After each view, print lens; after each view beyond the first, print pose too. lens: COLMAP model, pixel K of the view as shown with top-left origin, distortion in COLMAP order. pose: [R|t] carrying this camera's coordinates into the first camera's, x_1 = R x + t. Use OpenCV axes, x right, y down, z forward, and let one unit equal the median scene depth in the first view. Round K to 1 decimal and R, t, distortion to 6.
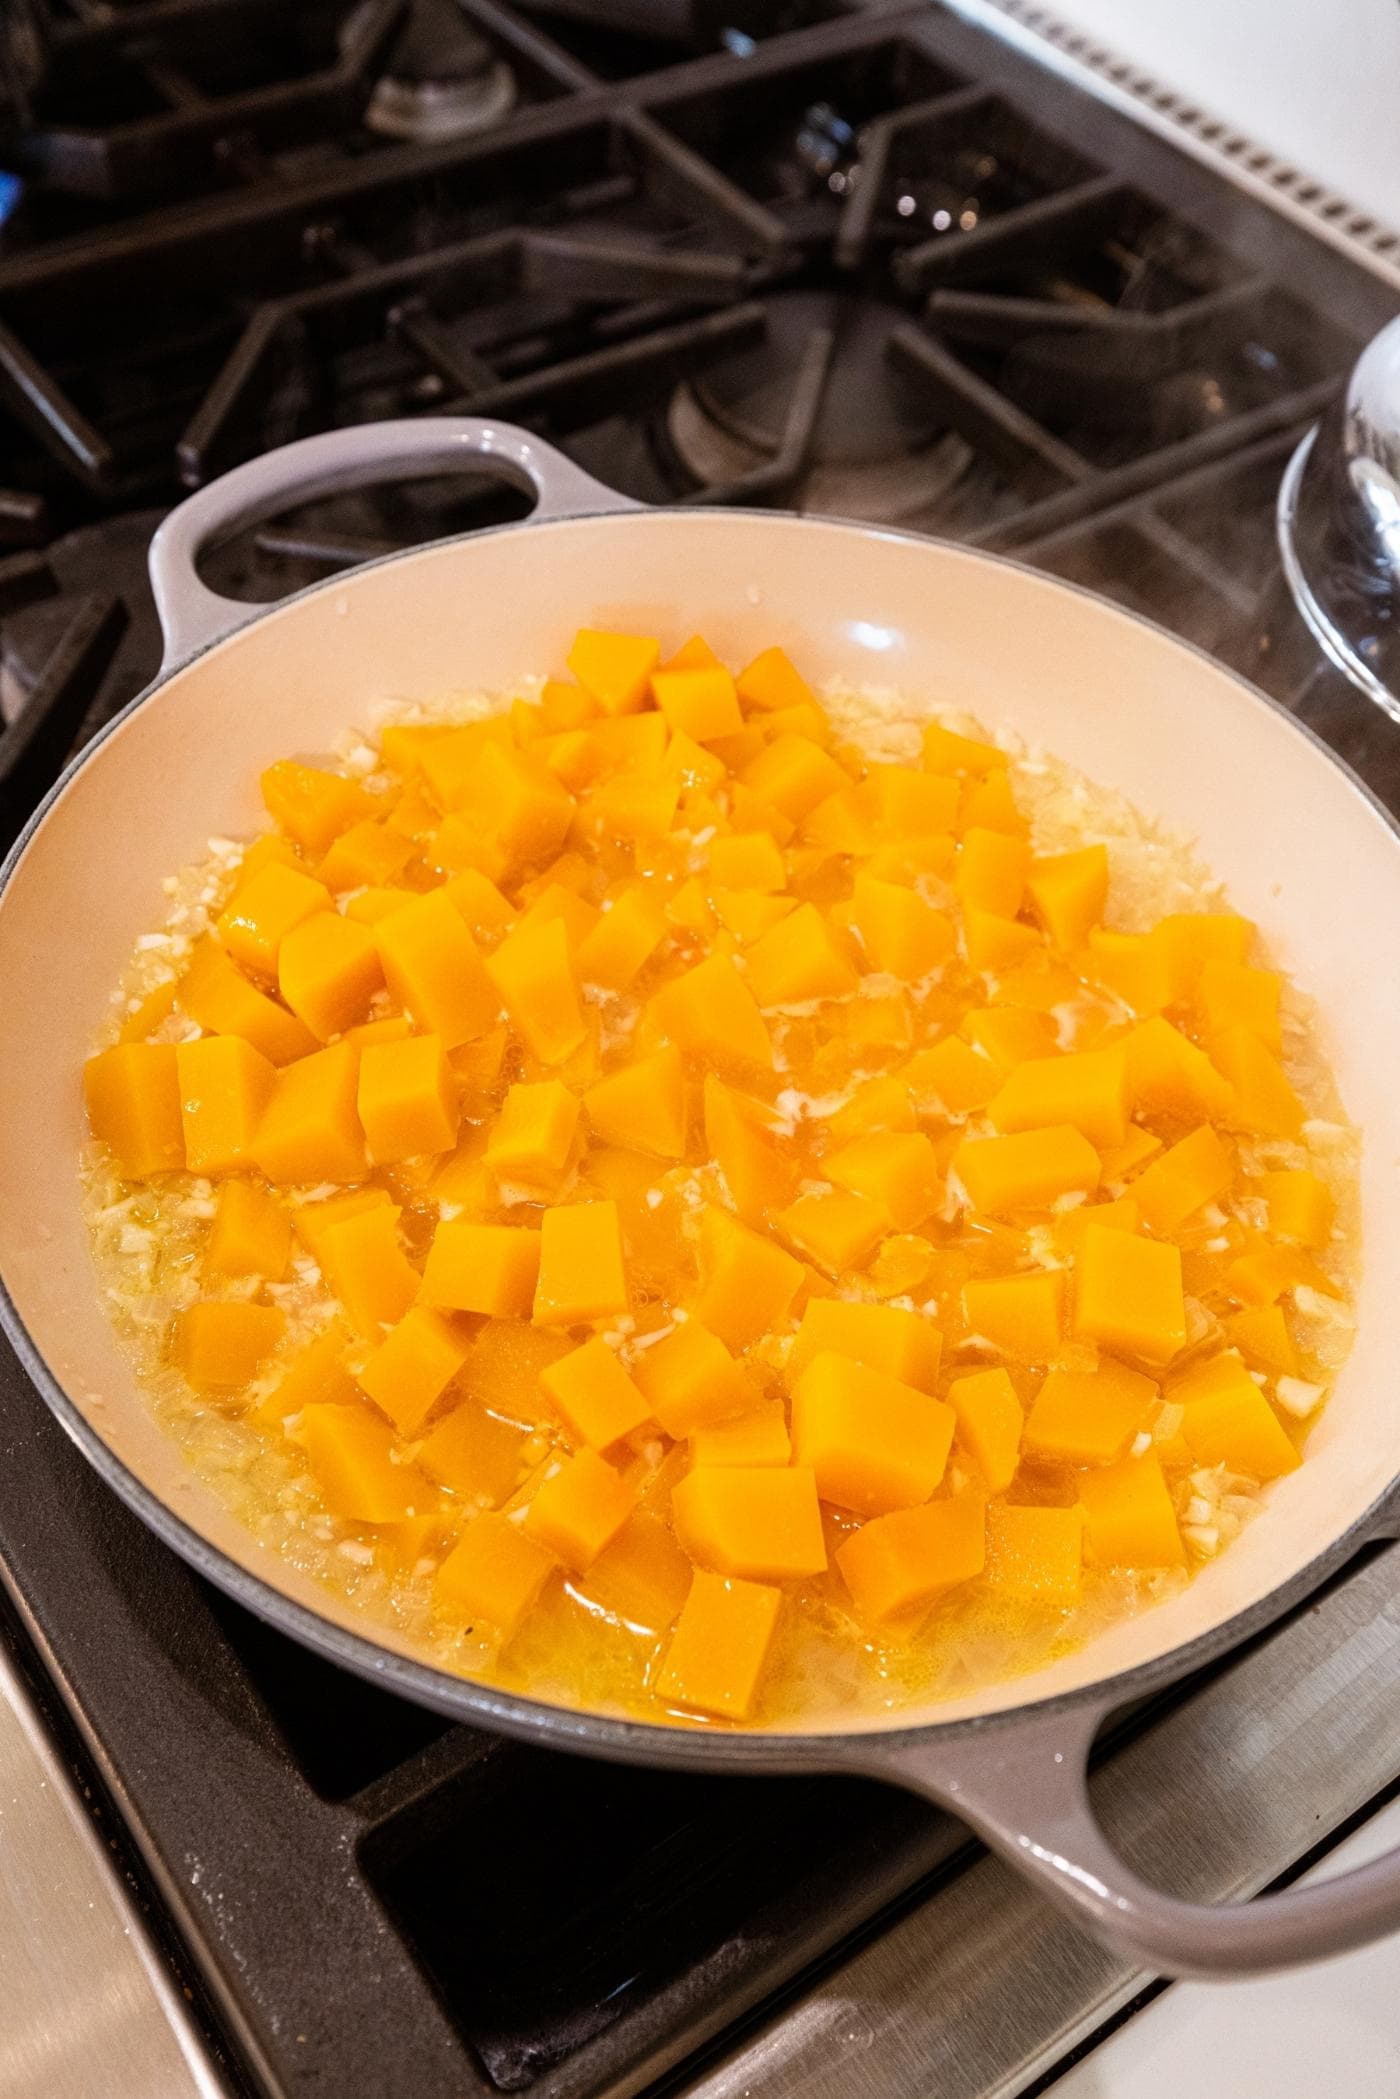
lens RADIAL K [[1920.0, 0, 700.0], [0, 1920.0, 1049.5], [0, 0, 1]] dist [0.001505, 0.020946]
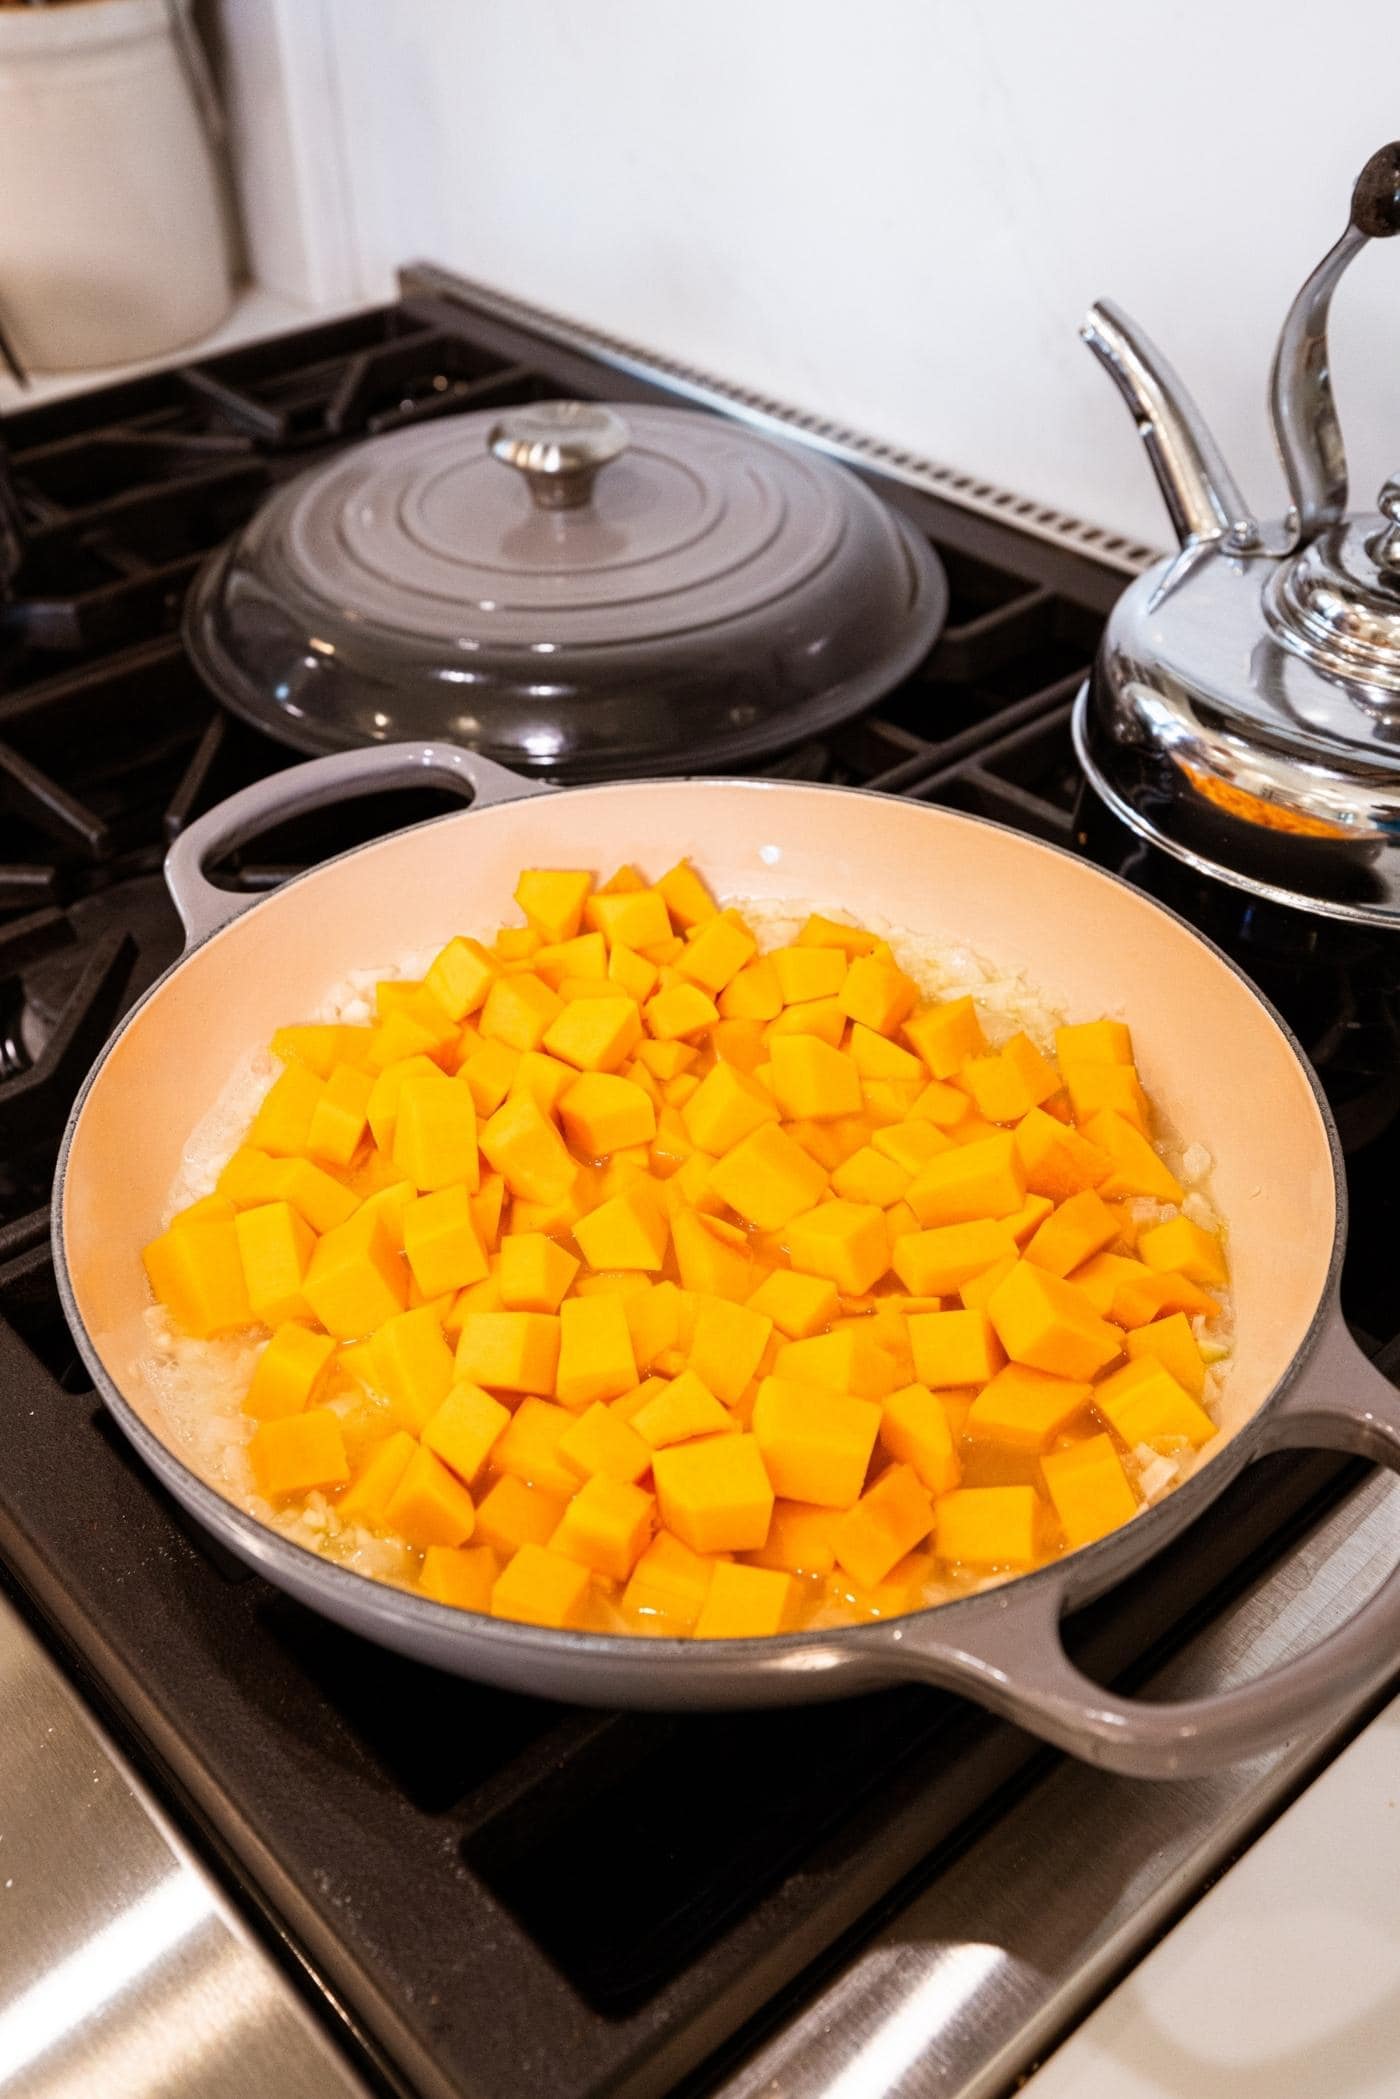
lens RADIAL K [[1920.0, 0, 700.0], [0, 1920.0, 1049.5], [0, 0, 1]] dist [0.001505, 0.020946]
pose [[0.990360, -0.131275, 0.044212, -0.018275], [0.137785, 0.966419, -0.216909, 0.164486], [-0.014253, 0.220910, 0.975190, -0.168200]]
